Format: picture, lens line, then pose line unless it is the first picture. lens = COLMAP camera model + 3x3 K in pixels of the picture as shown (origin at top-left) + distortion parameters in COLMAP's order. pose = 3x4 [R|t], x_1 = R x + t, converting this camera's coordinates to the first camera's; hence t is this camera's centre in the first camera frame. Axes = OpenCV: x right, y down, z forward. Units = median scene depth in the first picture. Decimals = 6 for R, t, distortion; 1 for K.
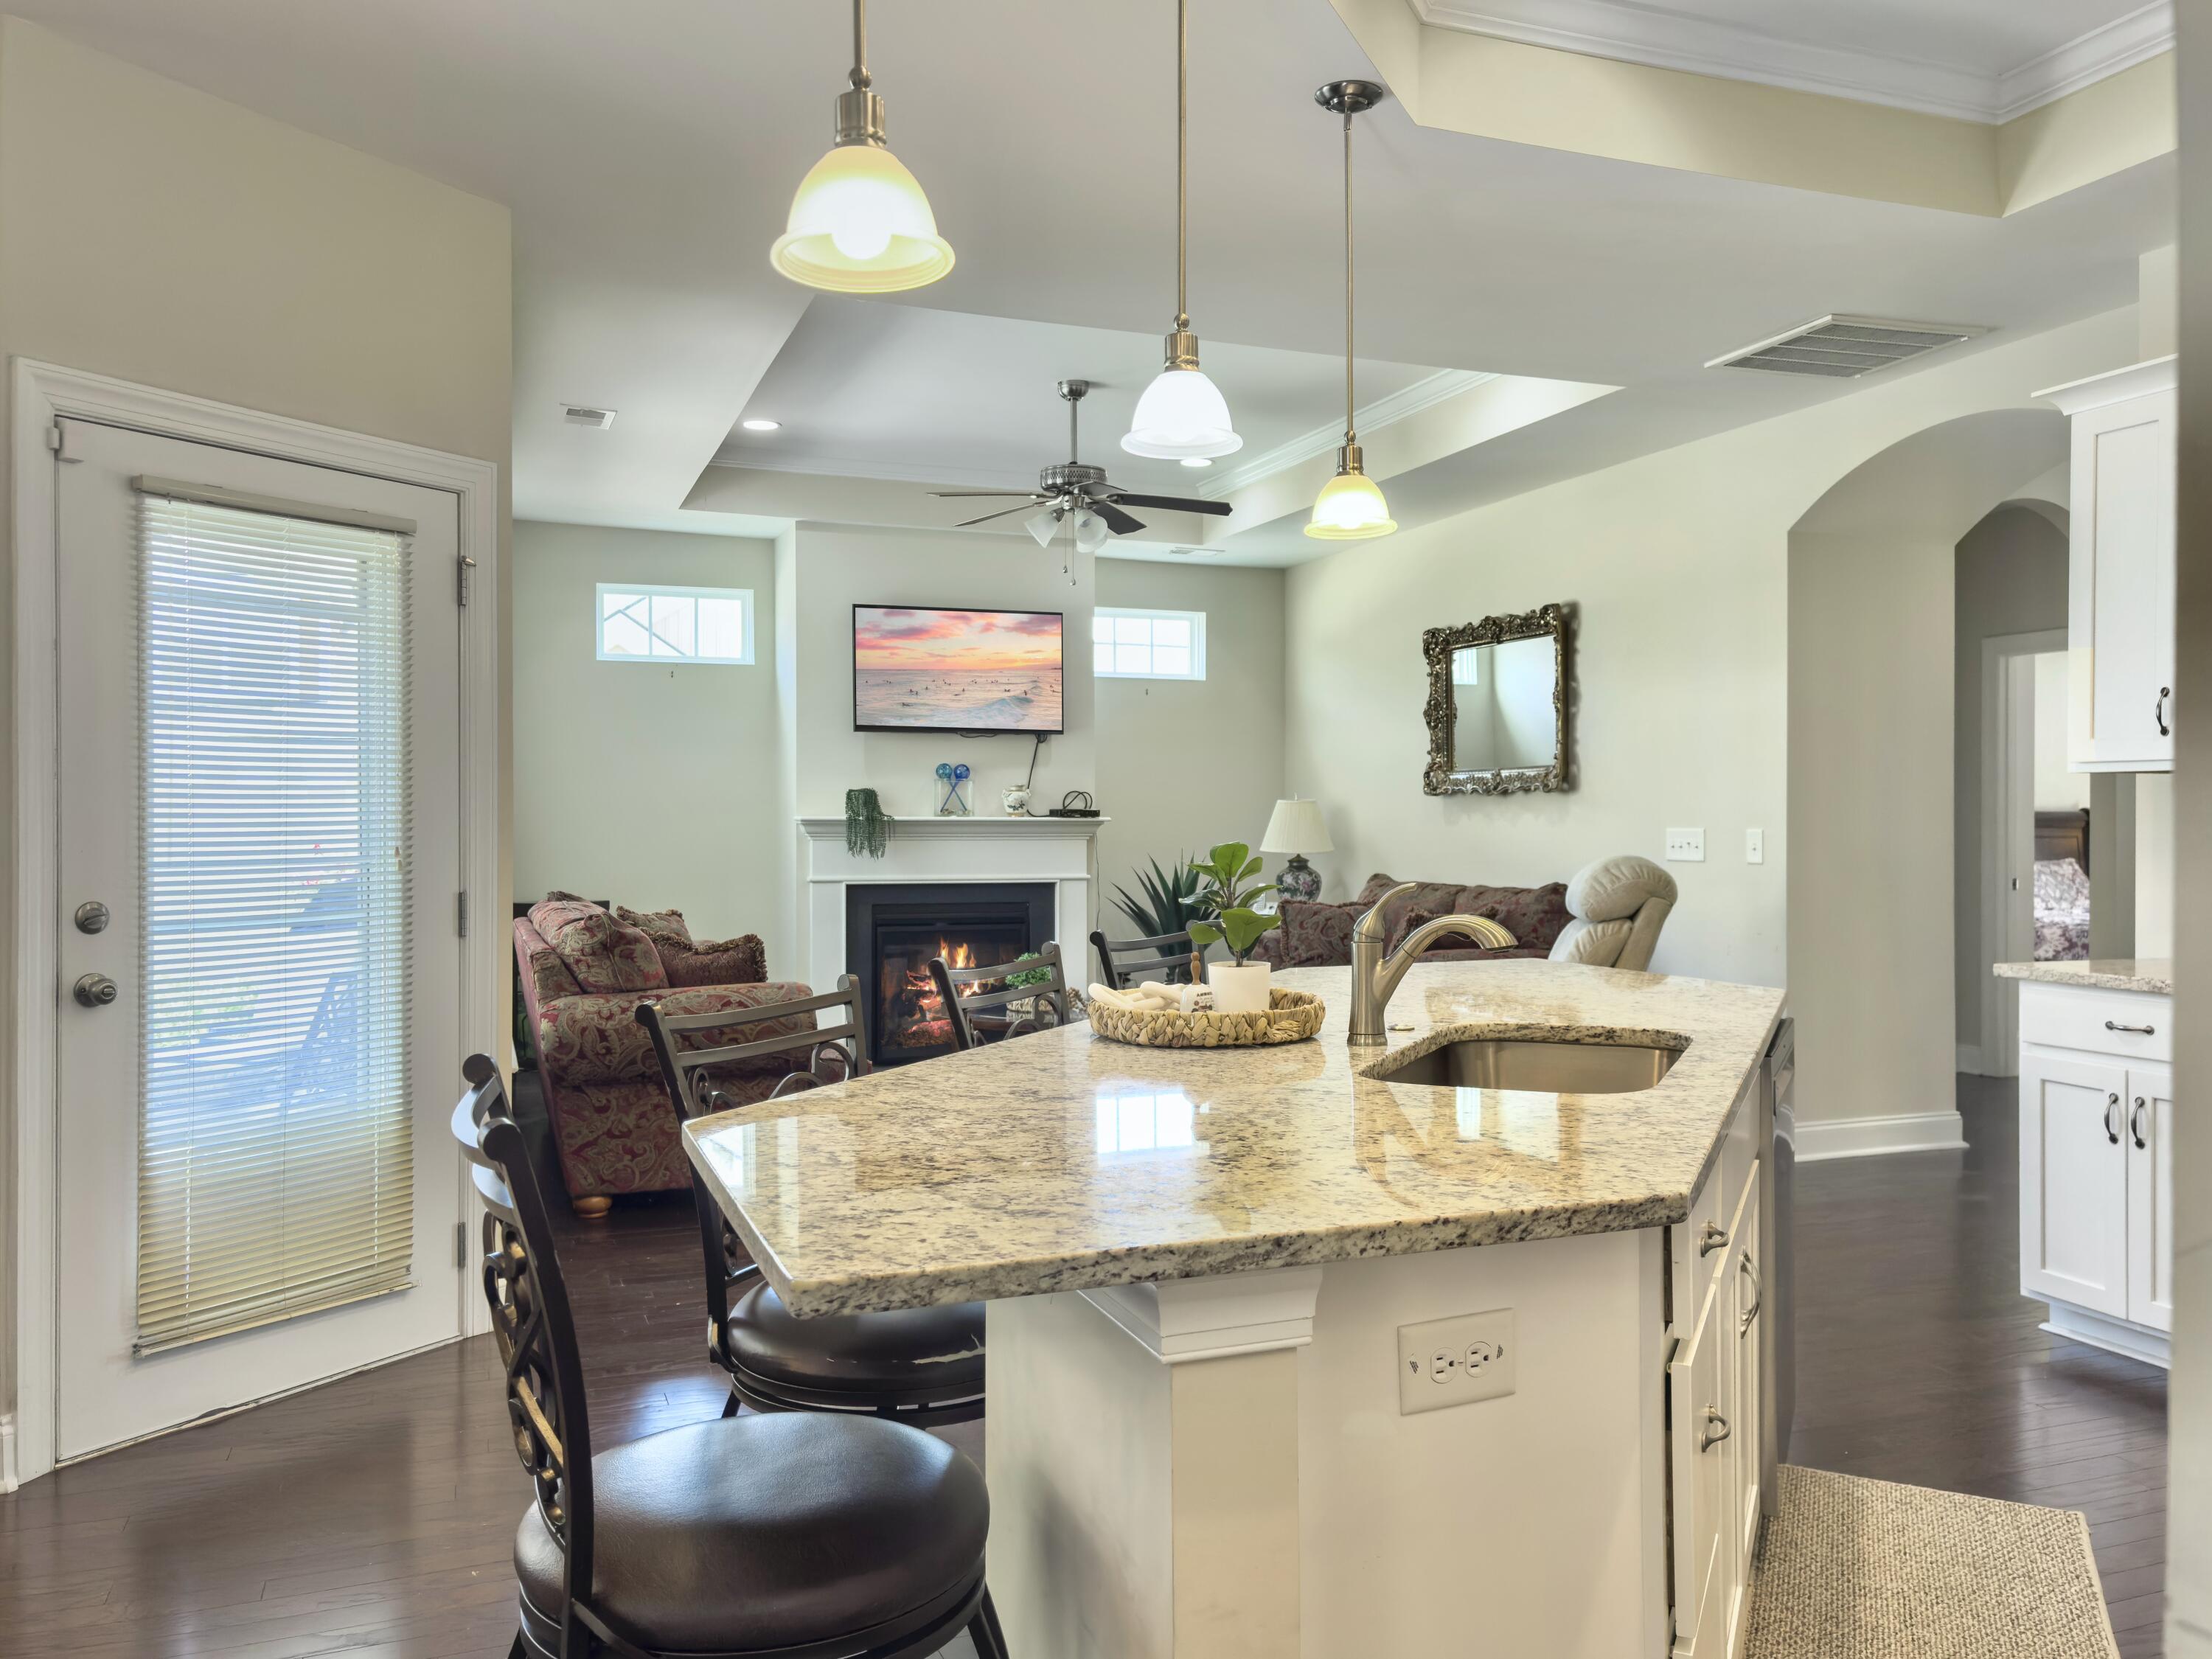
lens RADIAL K [[1705.5, 0, 1103.3], [0, 1705.5, 828.6], [0, 0, 1]] dist [0.011826, 0.014325]
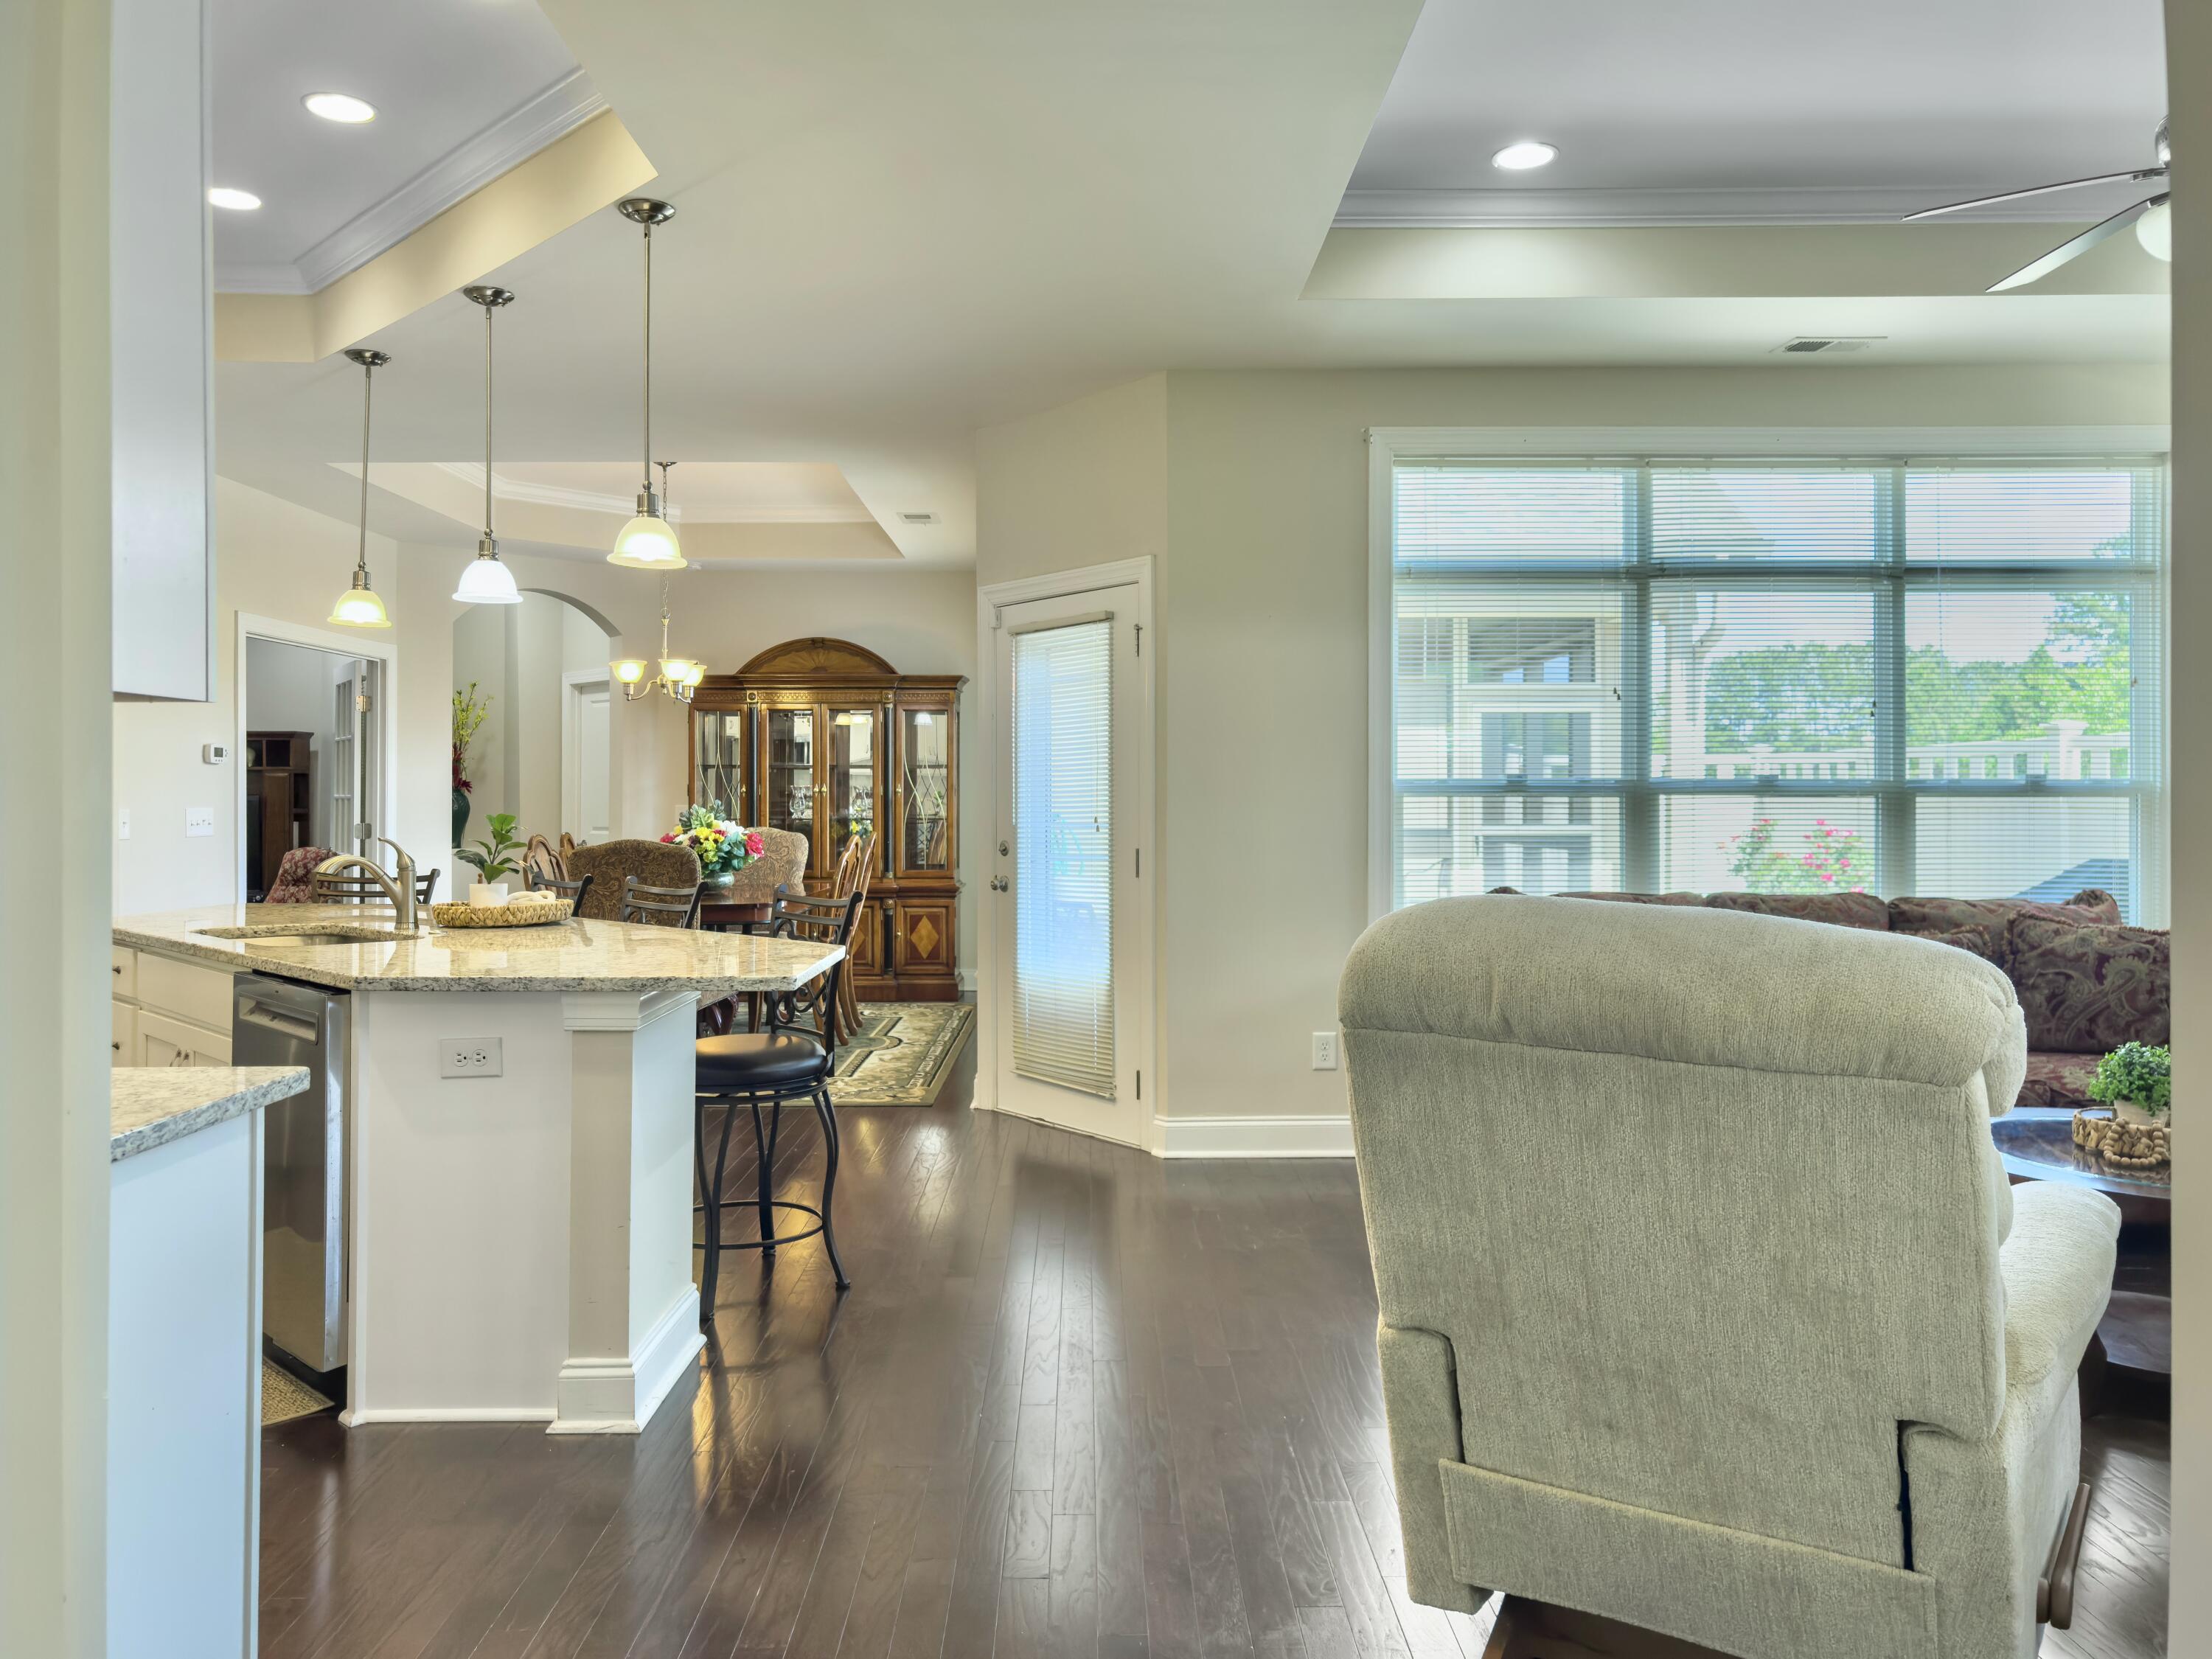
lens RADIAL K [[1552.3, 0, 1109.2], [0, 1552.3, 805.9], [0, 0, 1]] dist [-0.019607, 0.011486]
pose [[-0.338658, 0.004833, -0.940897, 0.451444], [-0.002333, 0.999979, 0.005976, -0.004430], [0.940907, 0.004219, -0.338639, 0.713714]]
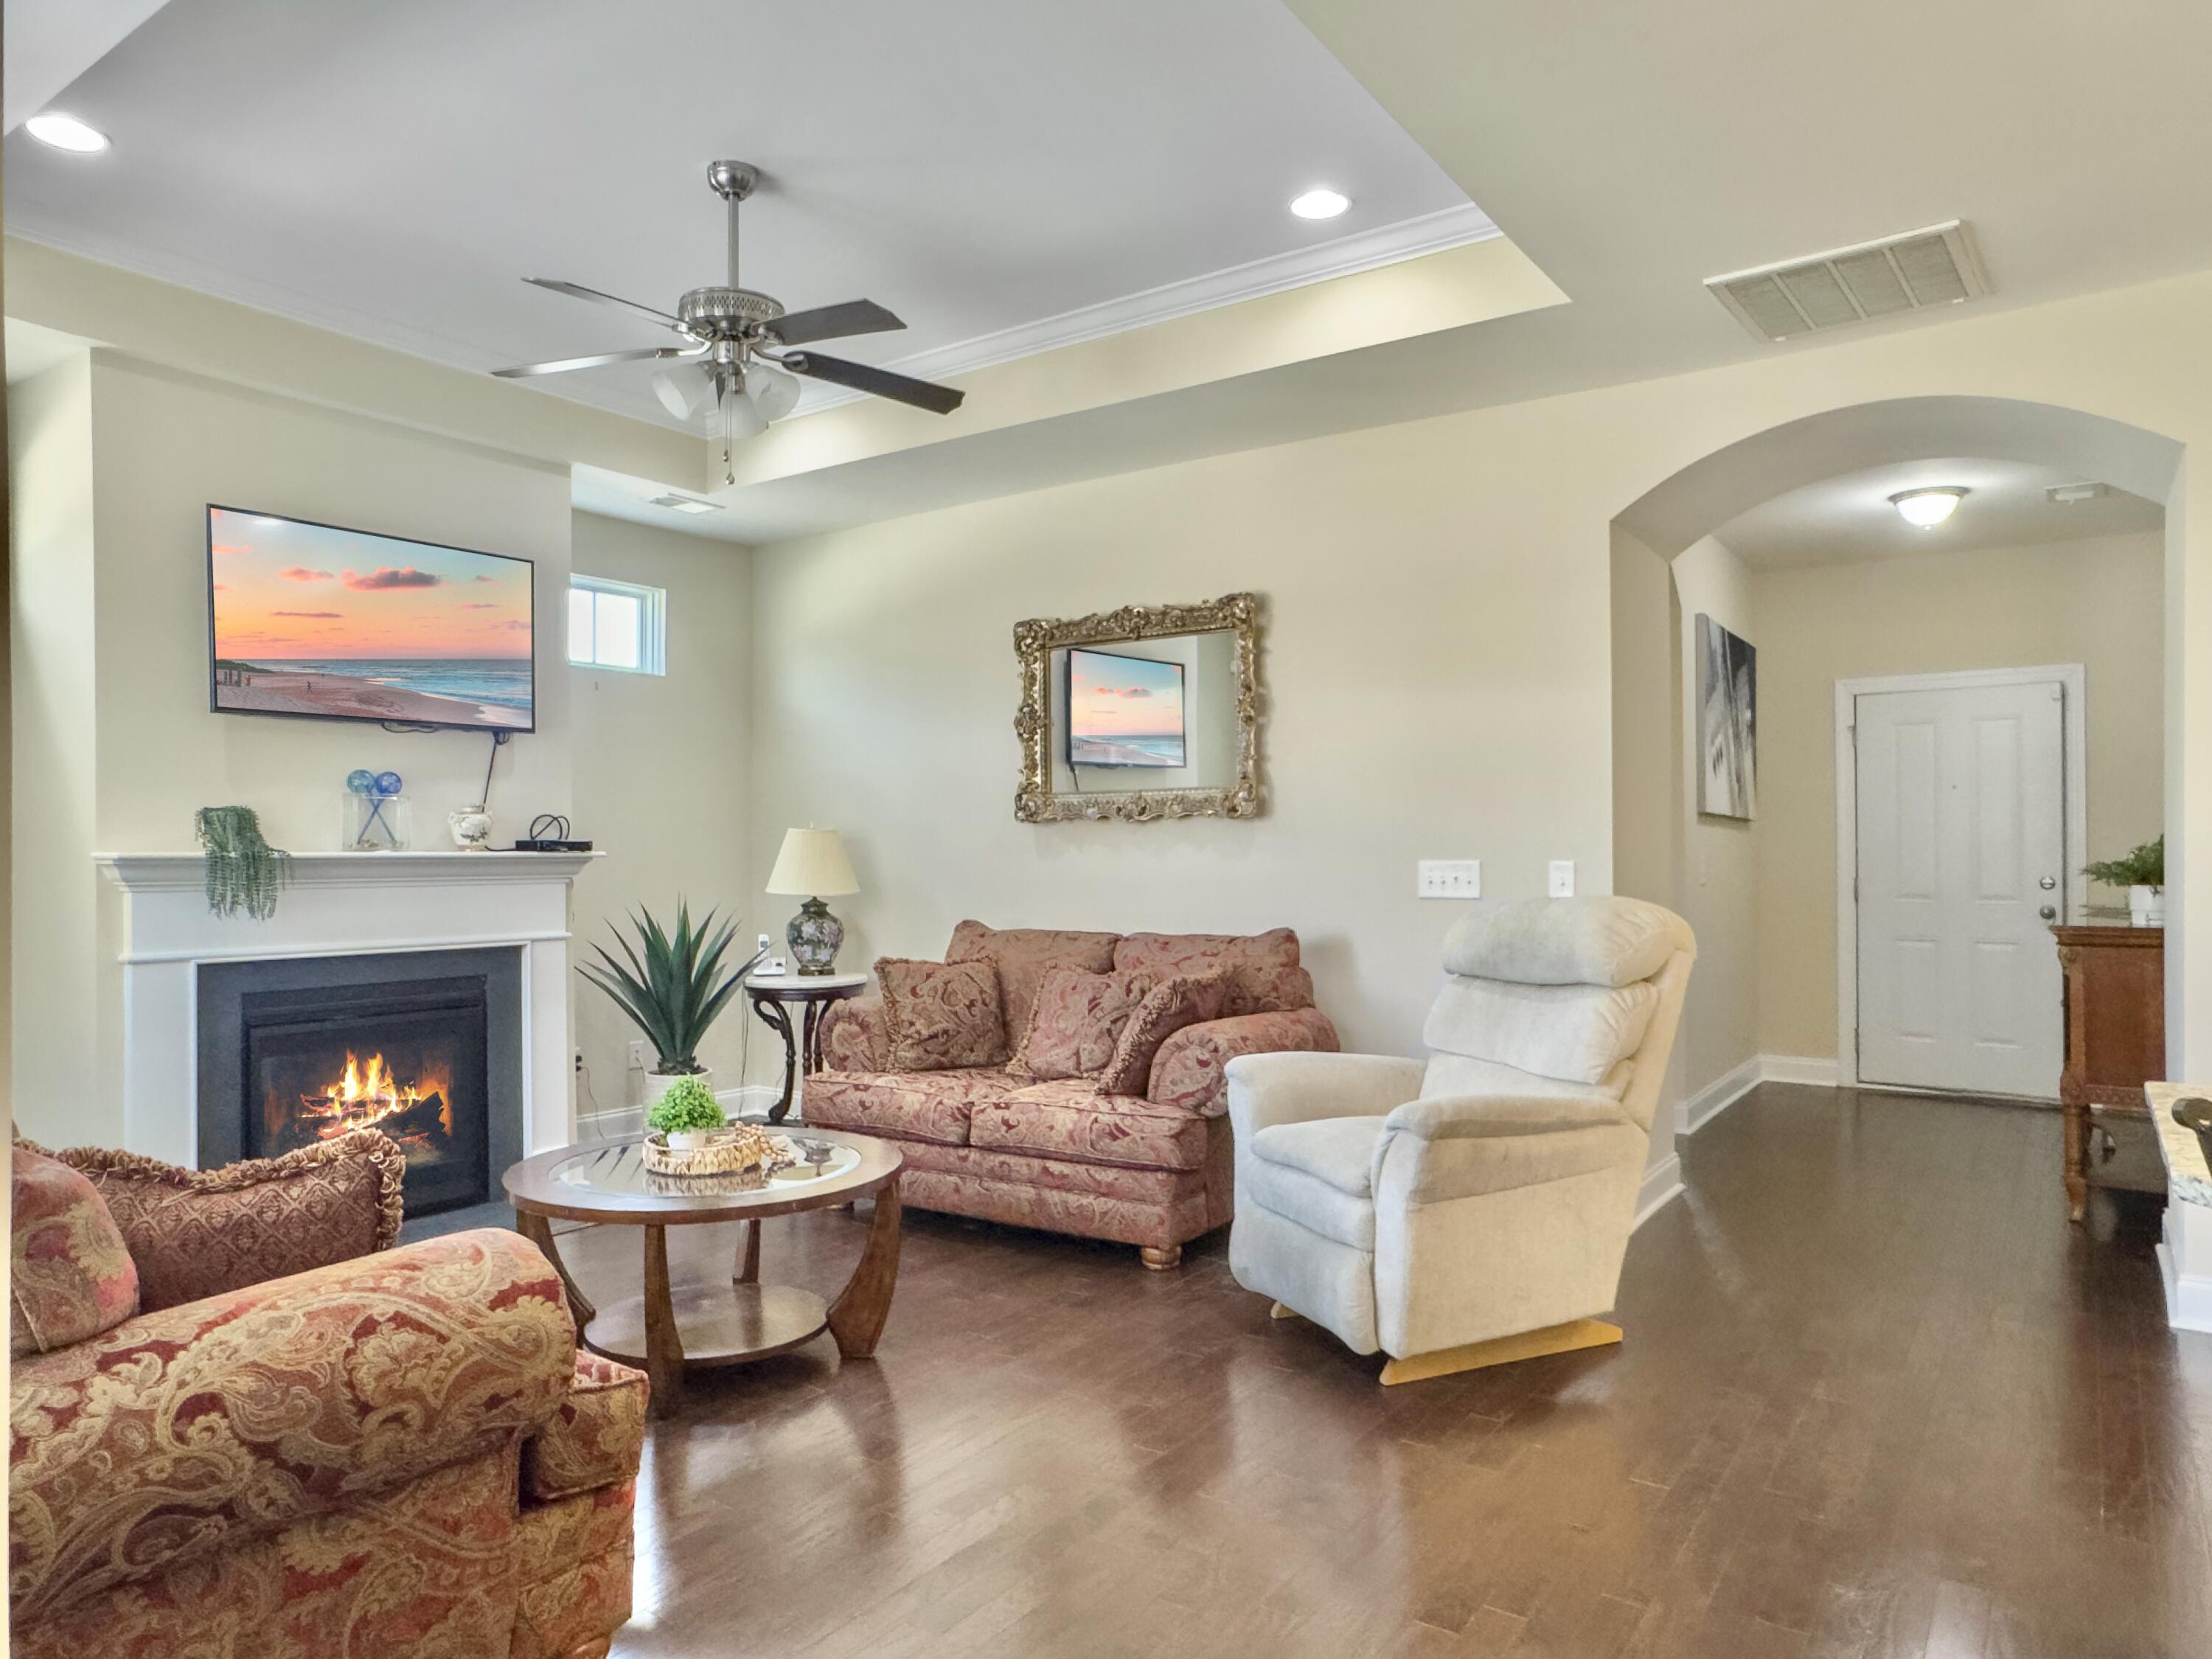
lens RADIAL K [[1444.5, 0, 1086.9], [0, 1444.5, 834.5], [0, 0, 1]] dist [-0.051913, 0.043371]
pose [[0.833893, 0.001005, 0.551925, -0.169528], [0.008422, 0.999859, -0.014546, -0.003362], [-0.551862, 0.016778, 0.833767, 0.408968]]
